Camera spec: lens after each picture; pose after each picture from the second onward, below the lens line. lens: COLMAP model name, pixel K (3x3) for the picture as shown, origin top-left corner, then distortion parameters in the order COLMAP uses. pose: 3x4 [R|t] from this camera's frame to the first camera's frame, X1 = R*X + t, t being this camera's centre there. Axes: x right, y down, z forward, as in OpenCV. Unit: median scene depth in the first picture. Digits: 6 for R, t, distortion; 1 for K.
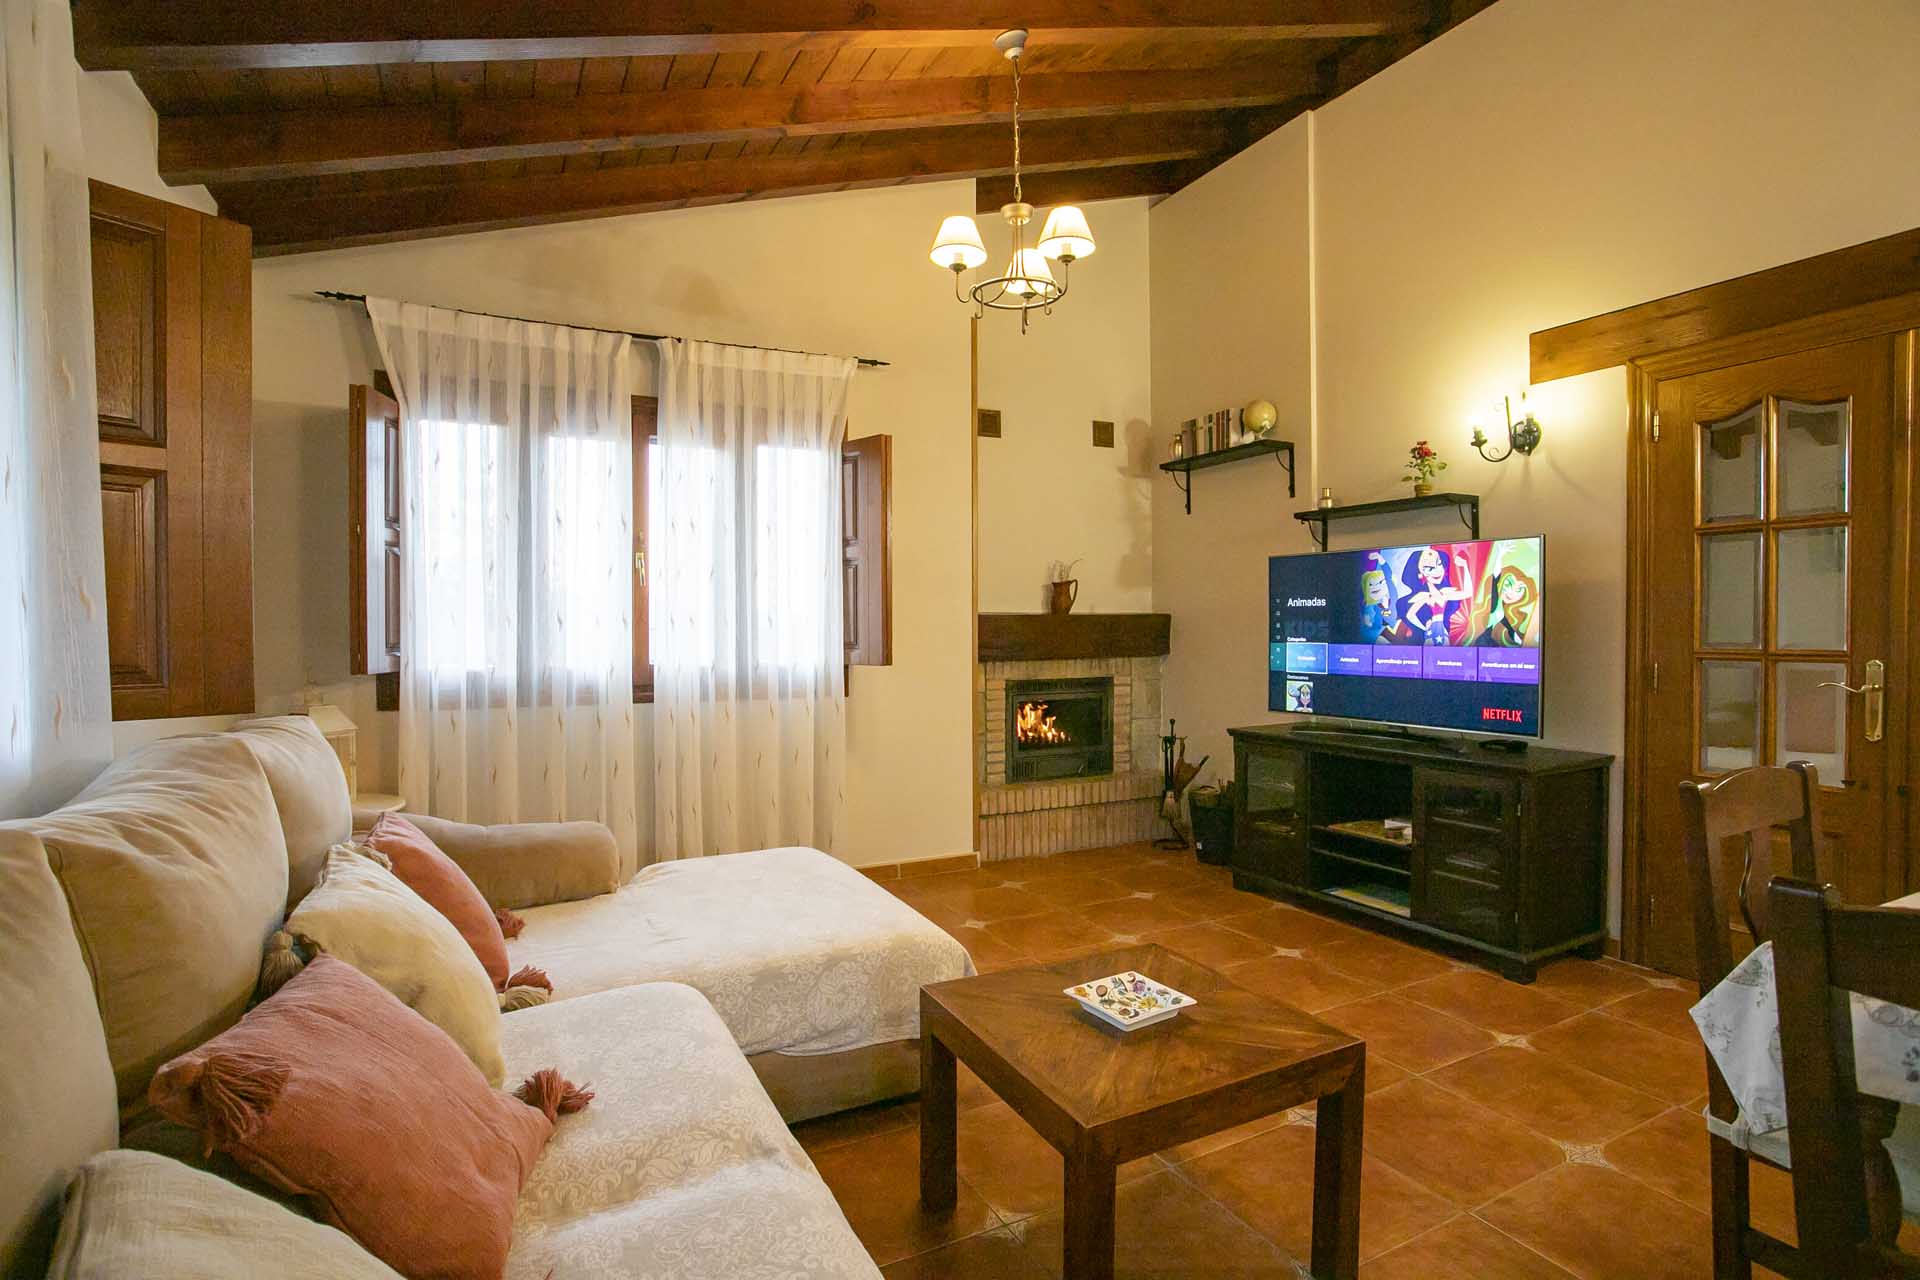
lens RADIAL K [[963.0, 0, 960.0], [0, 963.0, 640.0], [0, 0, 1]] dist [-0.025114, 0.001339]
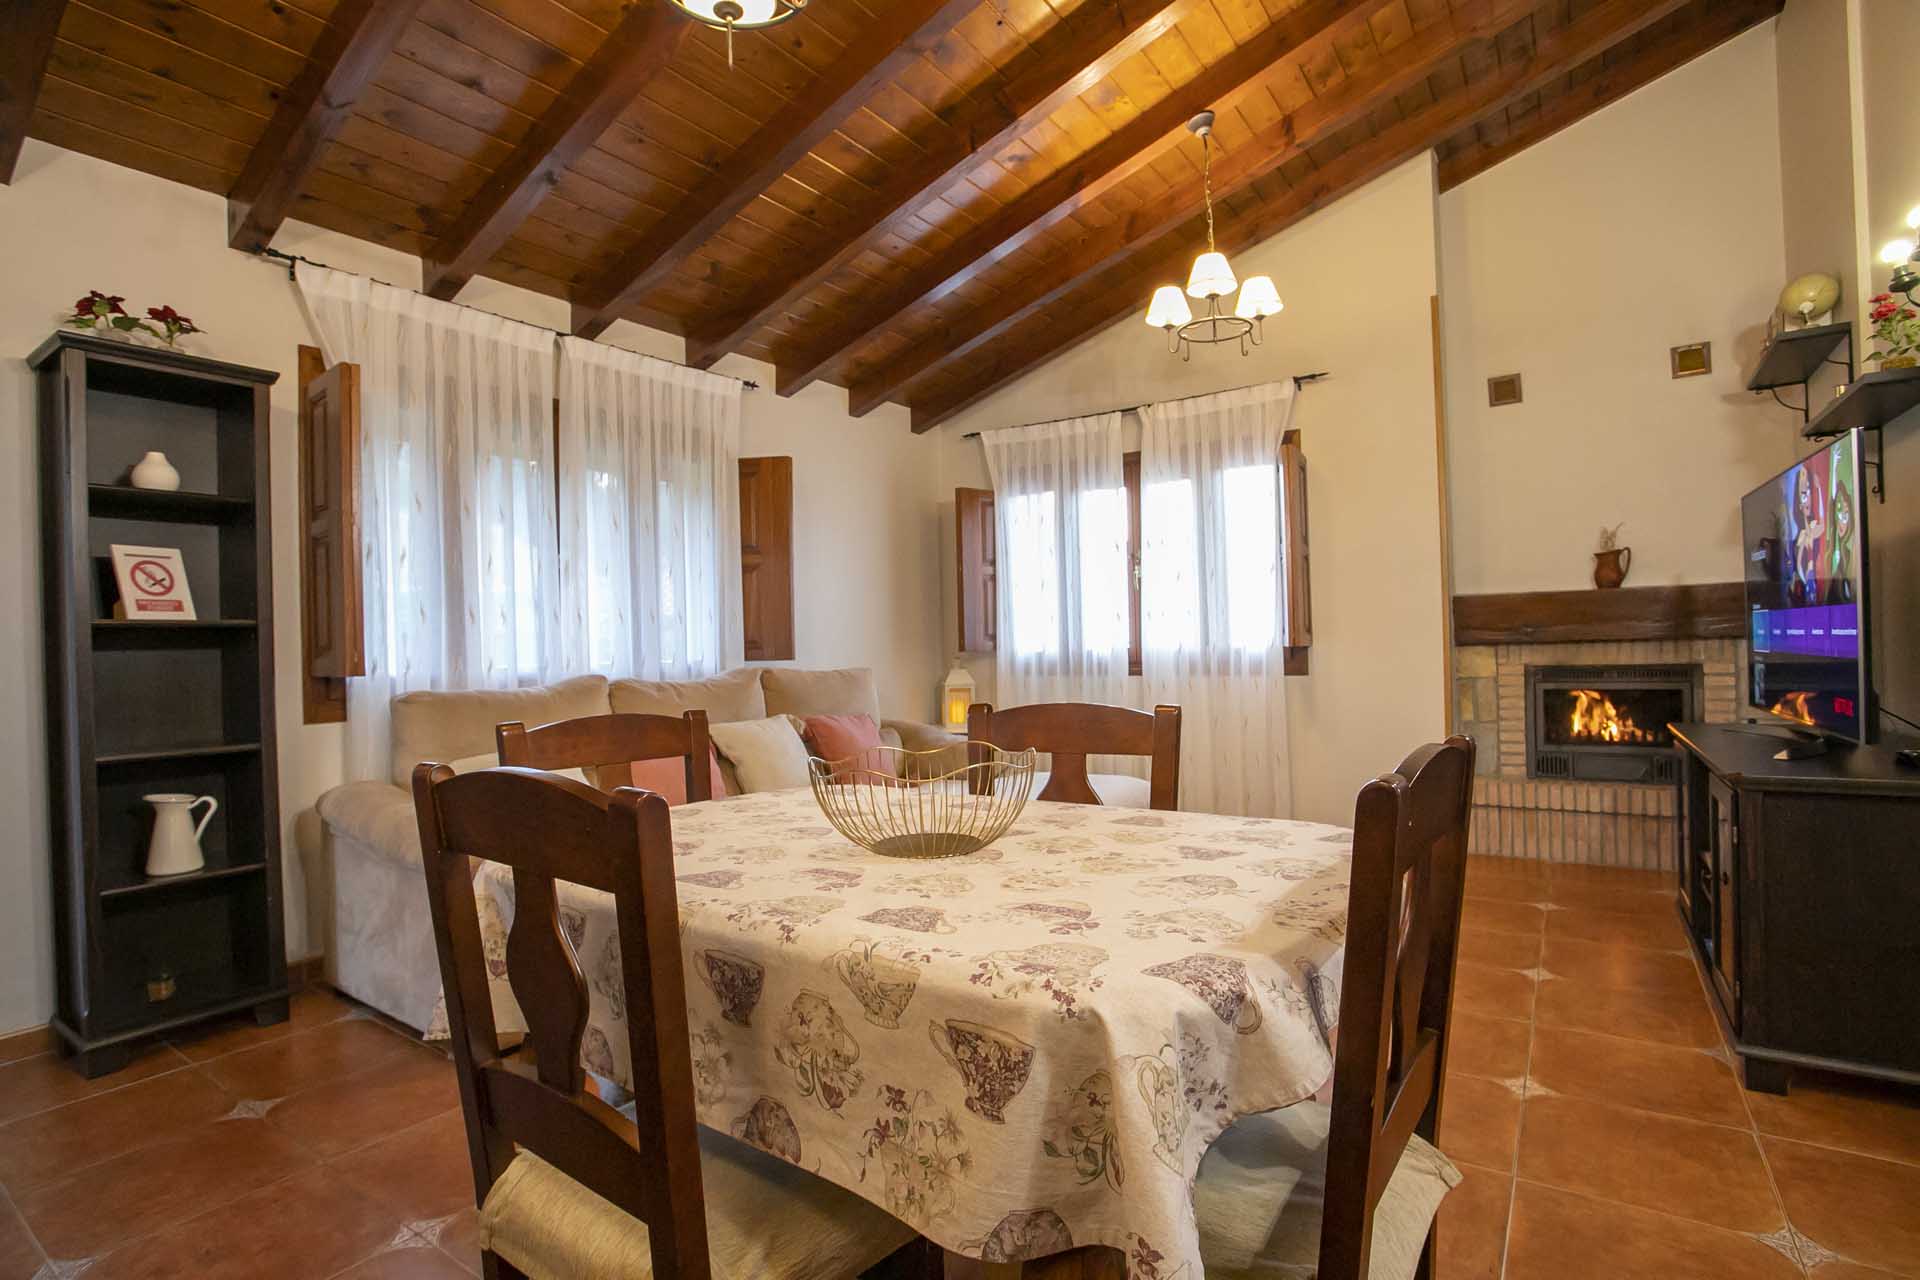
lens RADIAL K [[963.0, 0, 960.0], [0, 963.0, 640.0], [0, 0, 1]] dist [-0.025114, 0.001339]
pose [[0.470436, -0.011453, -0.882360, 0.661482], [0.014403, 0.999882, -0.005300, 0.016536], [0.882317, -0.010215, 0.470545, 0.109859]]
